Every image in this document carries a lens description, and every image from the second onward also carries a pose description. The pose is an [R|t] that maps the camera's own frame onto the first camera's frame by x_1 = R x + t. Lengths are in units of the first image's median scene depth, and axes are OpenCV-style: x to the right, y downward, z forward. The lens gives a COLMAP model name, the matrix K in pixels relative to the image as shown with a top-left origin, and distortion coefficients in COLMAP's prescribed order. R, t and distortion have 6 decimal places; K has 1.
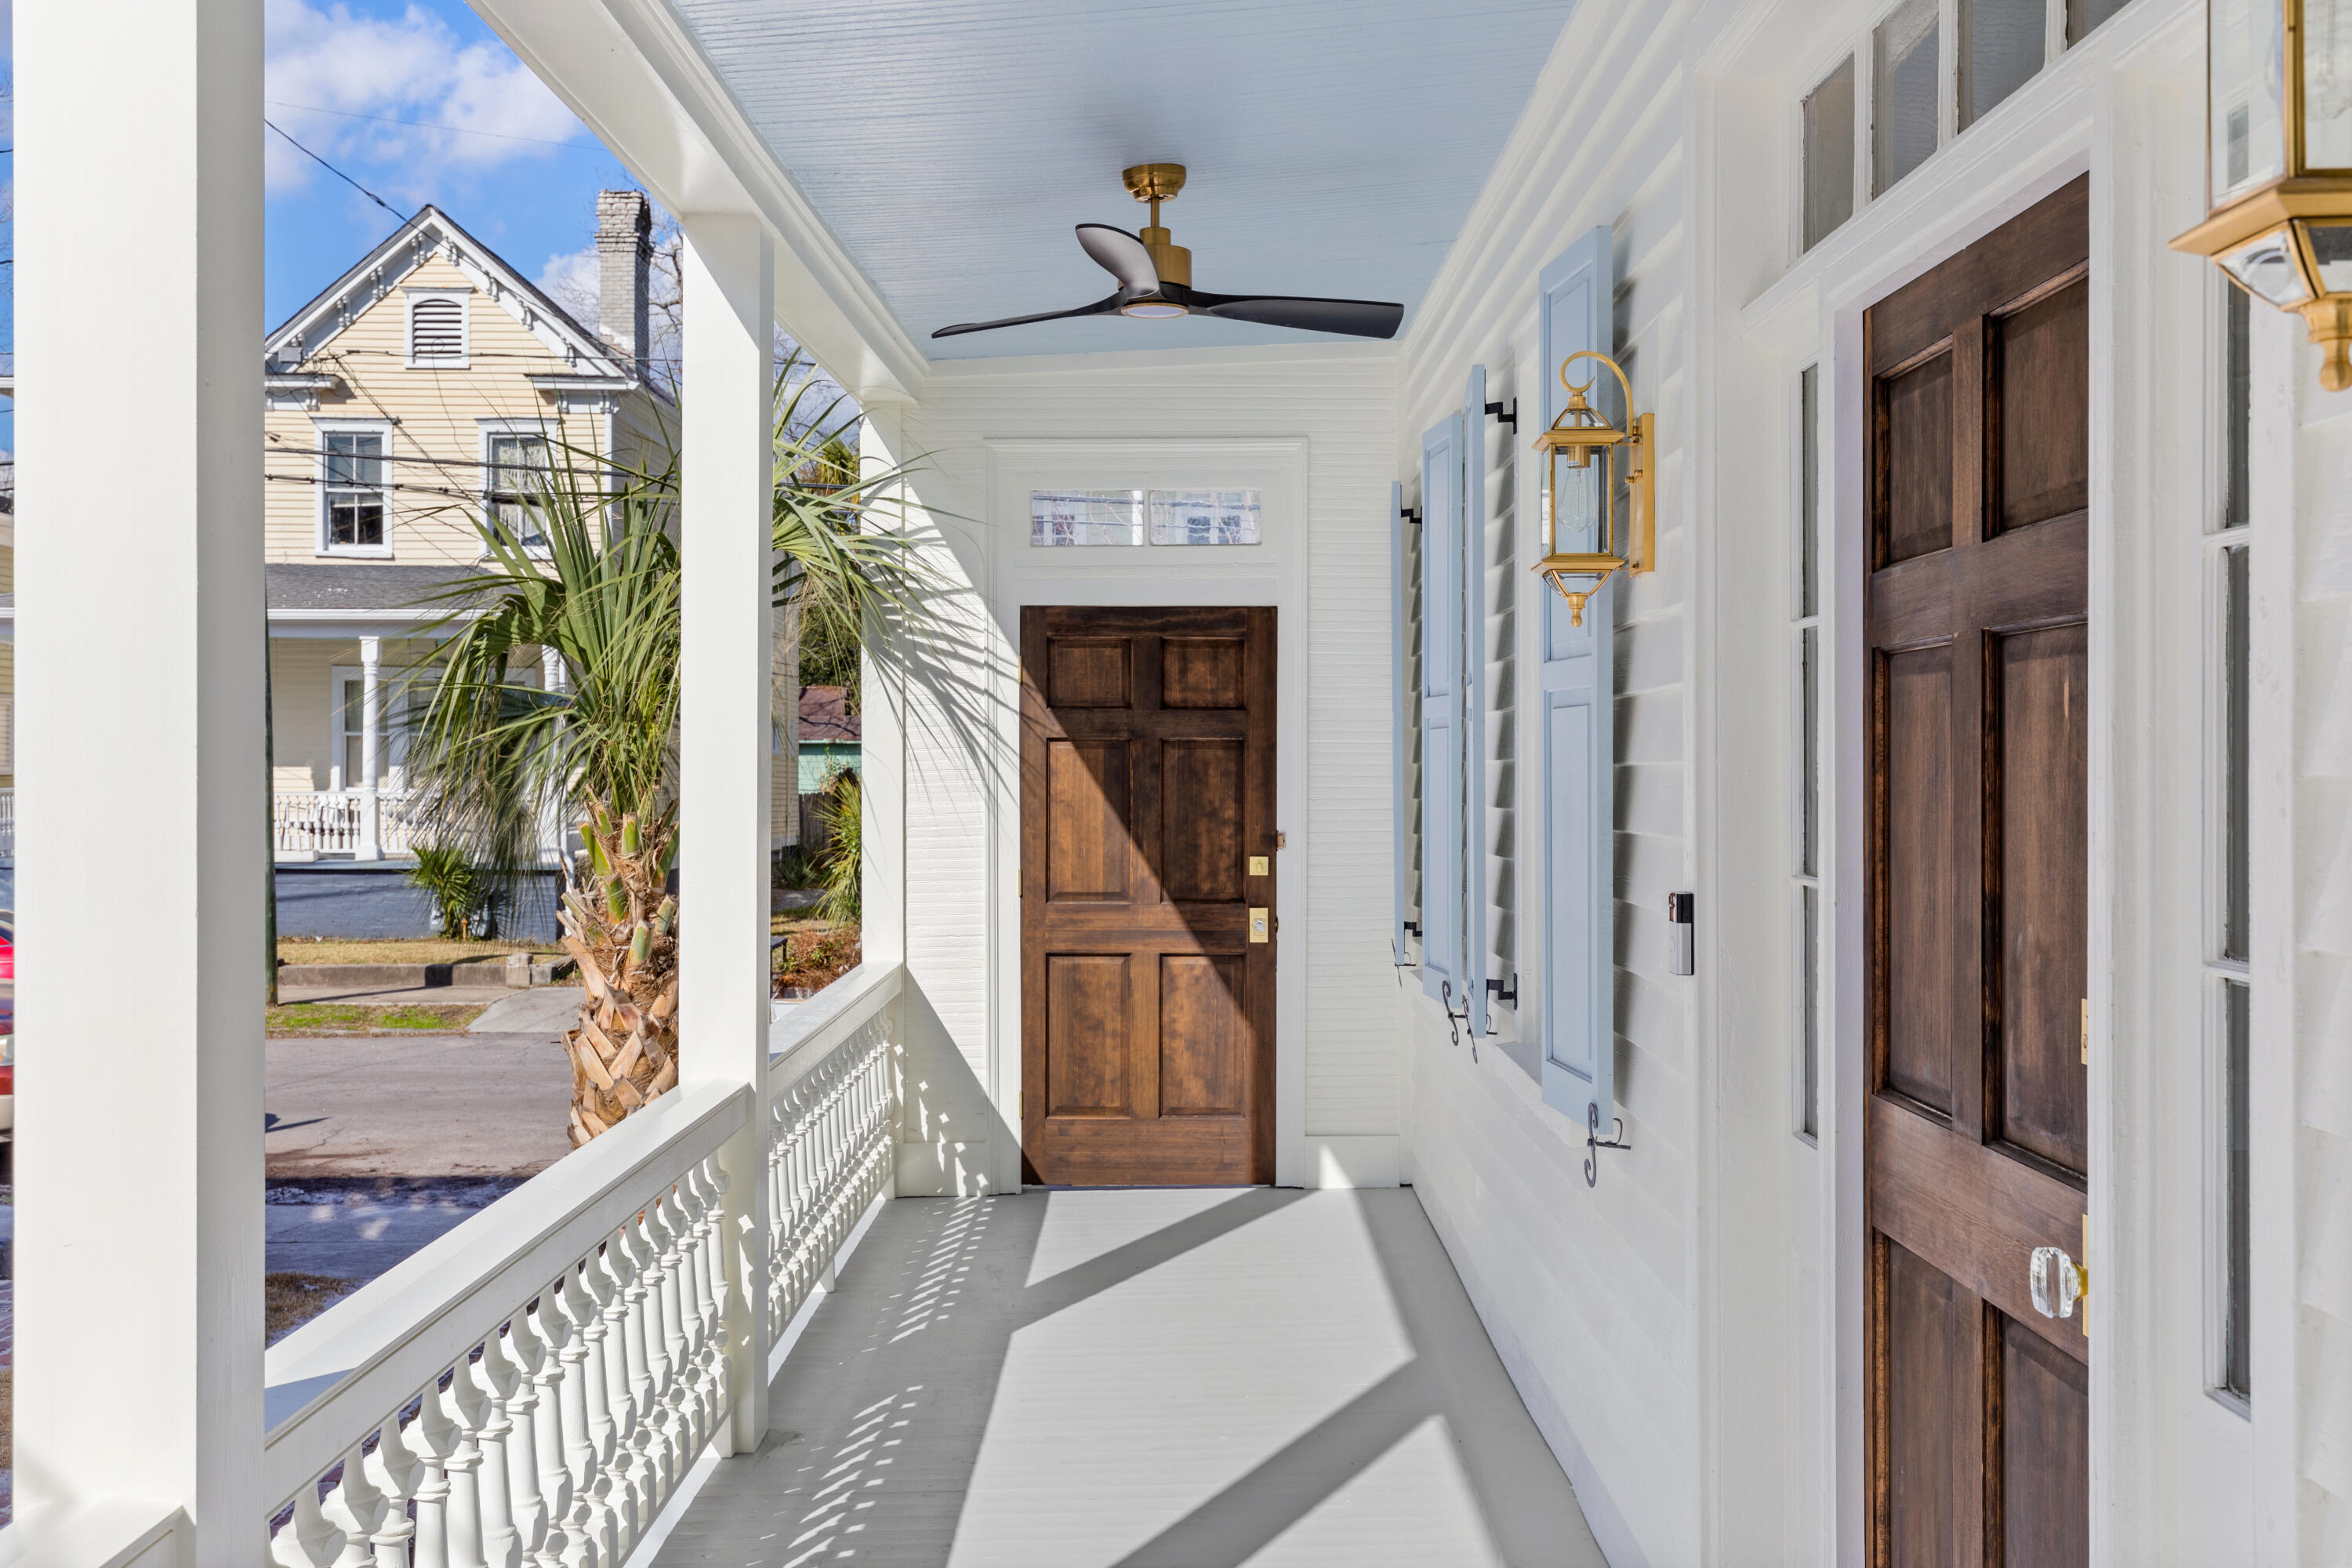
lens RADIAL K [[2333.1, 0, 1181.7], [0, 2333.1, 830.3], [0, 0, 1]] dist [0.000612, -0.001114]
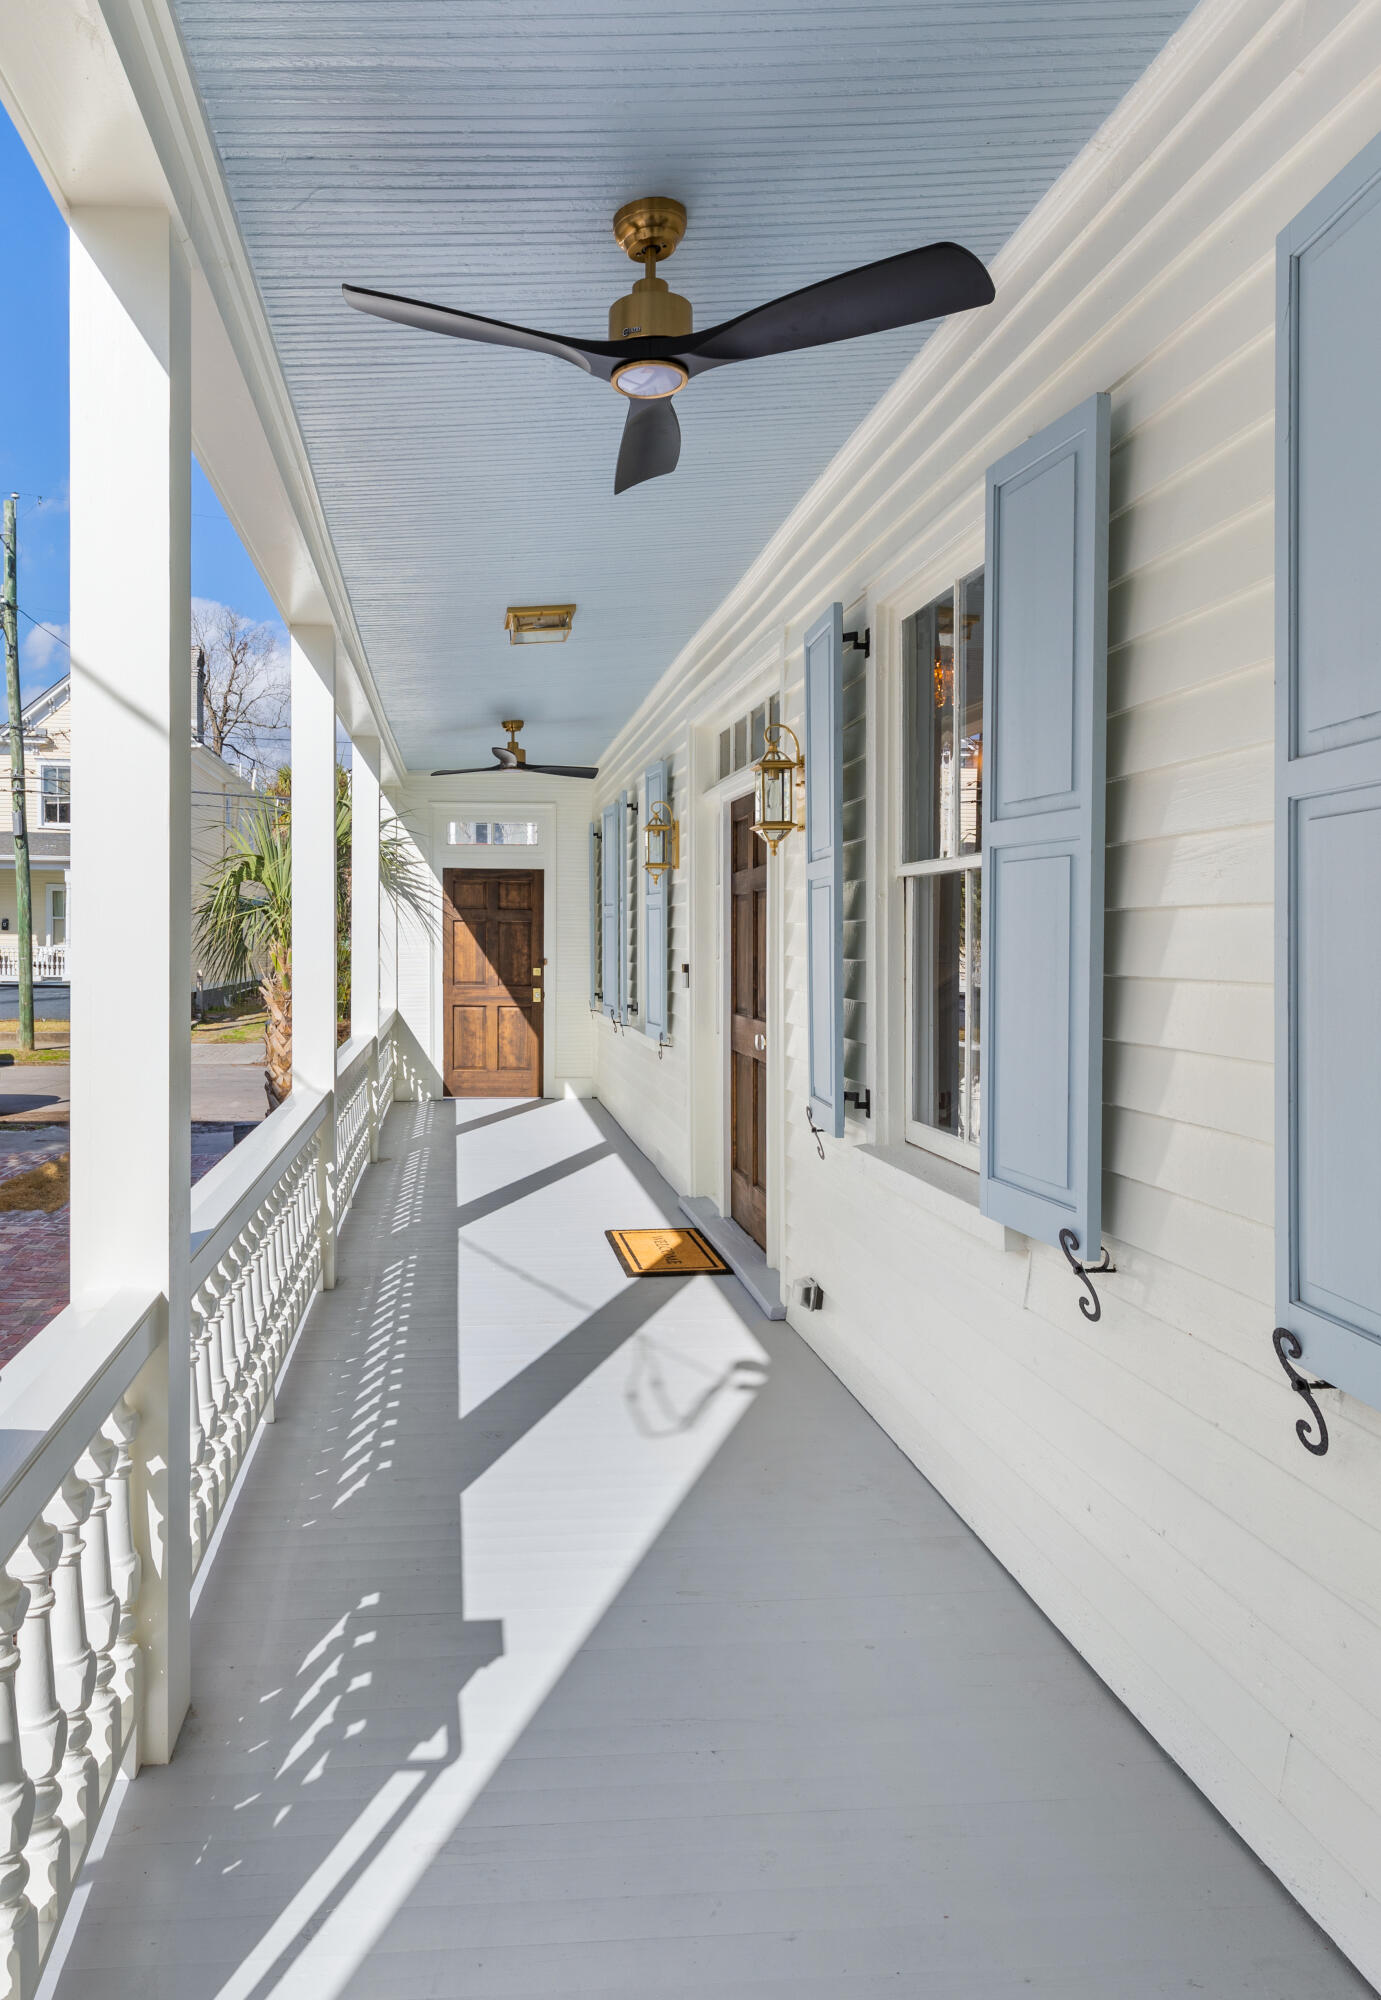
lens RADIAL K [[1133.0, 0, 695.1], [0, 1133.0, 964.3], [0, 0, 1]] dist [0.000260, -0.000080]
pose [[0.981386, 0.001656, 0.192040, -0.038379], [-0.000607, 0.999985, -0.005522, 0.015421], [-0.192046, 0.005302, 0.981372, -0.267261]]
